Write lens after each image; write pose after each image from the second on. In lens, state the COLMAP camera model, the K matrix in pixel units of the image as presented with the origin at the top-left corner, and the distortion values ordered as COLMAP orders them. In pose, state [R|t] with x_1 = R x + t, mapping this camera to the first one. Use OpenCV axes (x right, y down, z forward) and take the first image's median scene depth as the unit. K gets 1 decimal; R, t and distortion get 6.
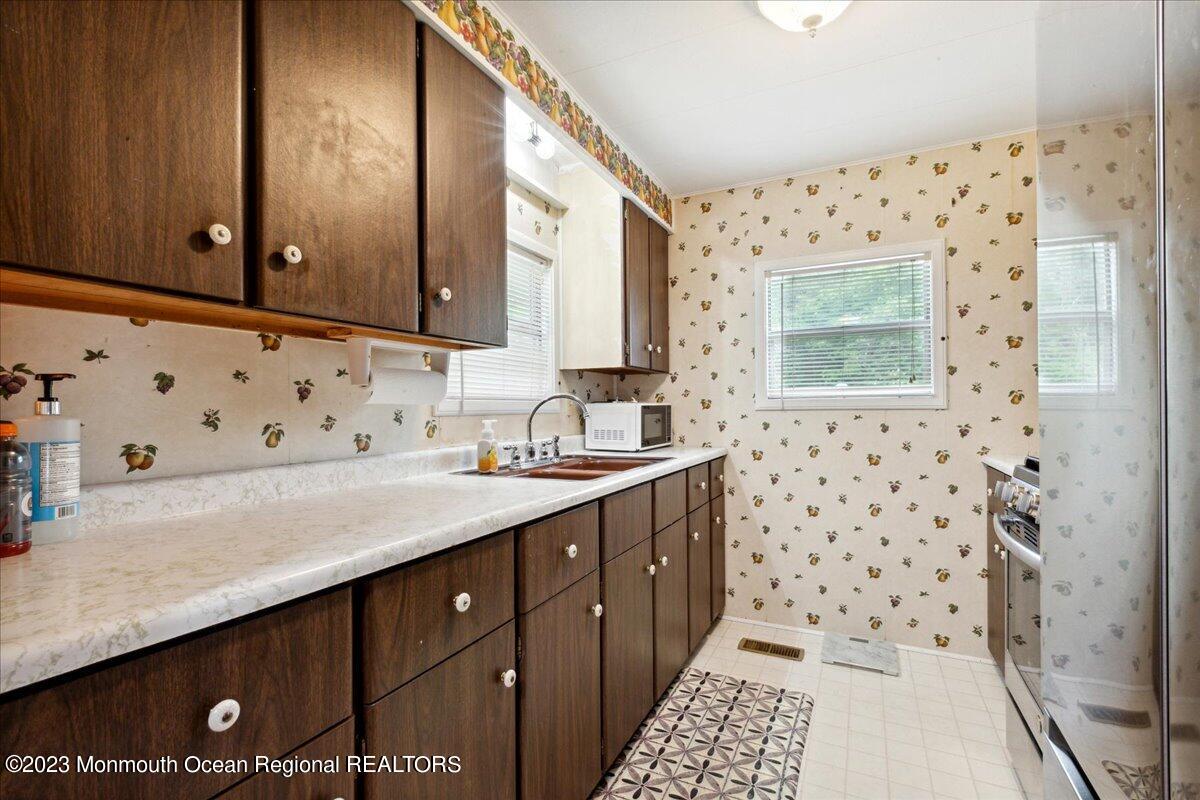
lens RADIAL K [[538.8, 0, 594.4], [0, 538.8, 403.1], [0, 0, 1]] dist [0.001747, -0.003078]
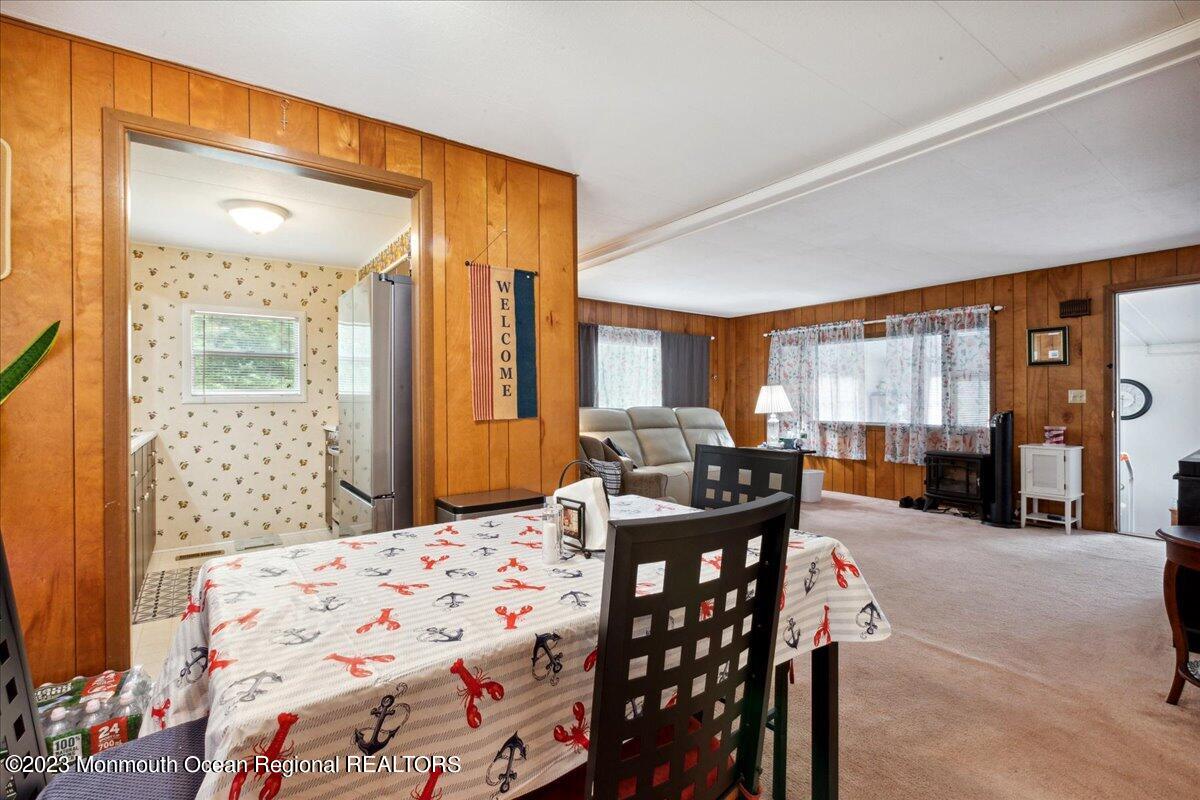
lens RADIAL K [[538.8, 0, 600.1], [0, 538.8, 396.9], [0, 0, 1]] dist [0.001747, -0.003078]
pose [[0.459772, 0.006205, 0.888015, -0.527608], [-0.002334, 0.999981, -0.005778, 0.000371], [-0.888034, 0.000584, 0.459778, -0.751723]]
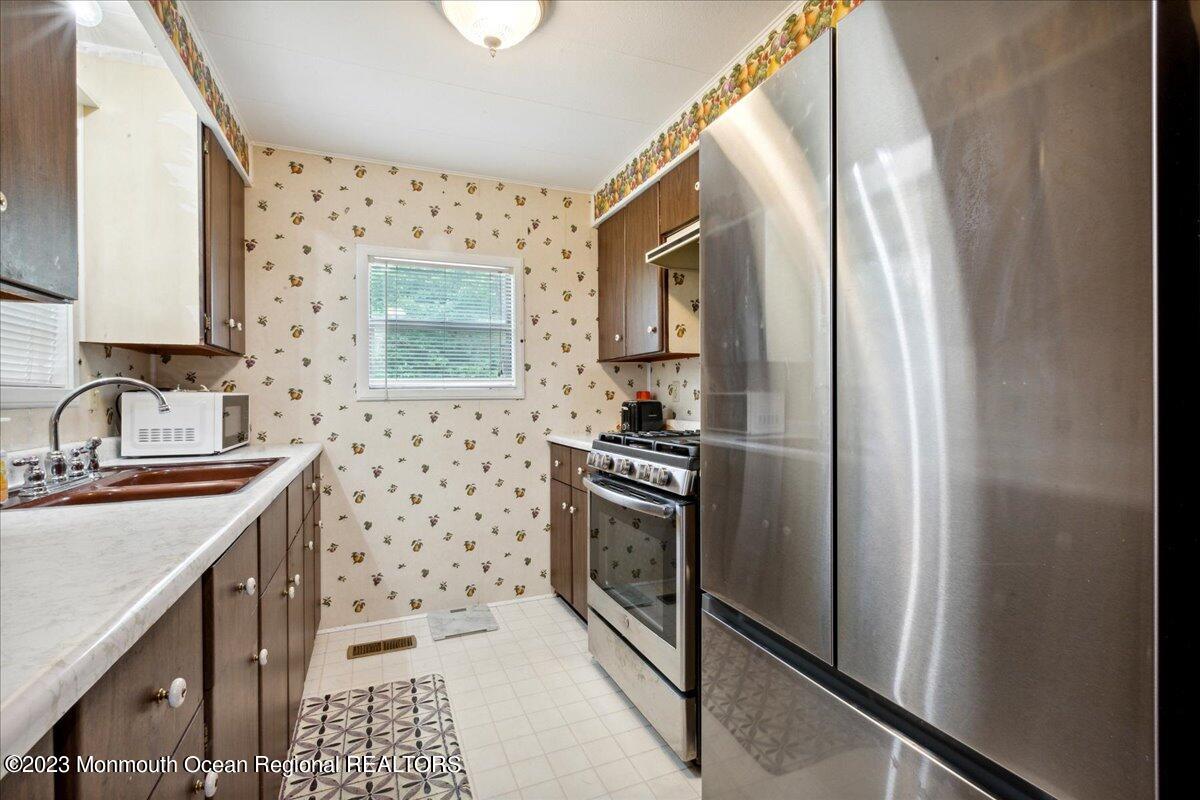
lens RADIAL K [[538.8, 0, 599.7], [0, 538.8, 394.5], [0, 0, 1]] dist [0.001747, -0.003078]
pose [[0.650315, 0.004054, 0.759654, -0.154392], [-0.004675, 0.999988, -0.001335, 0.001710], [-0.759650, -0.002683, 0.650326, 0.071288]]
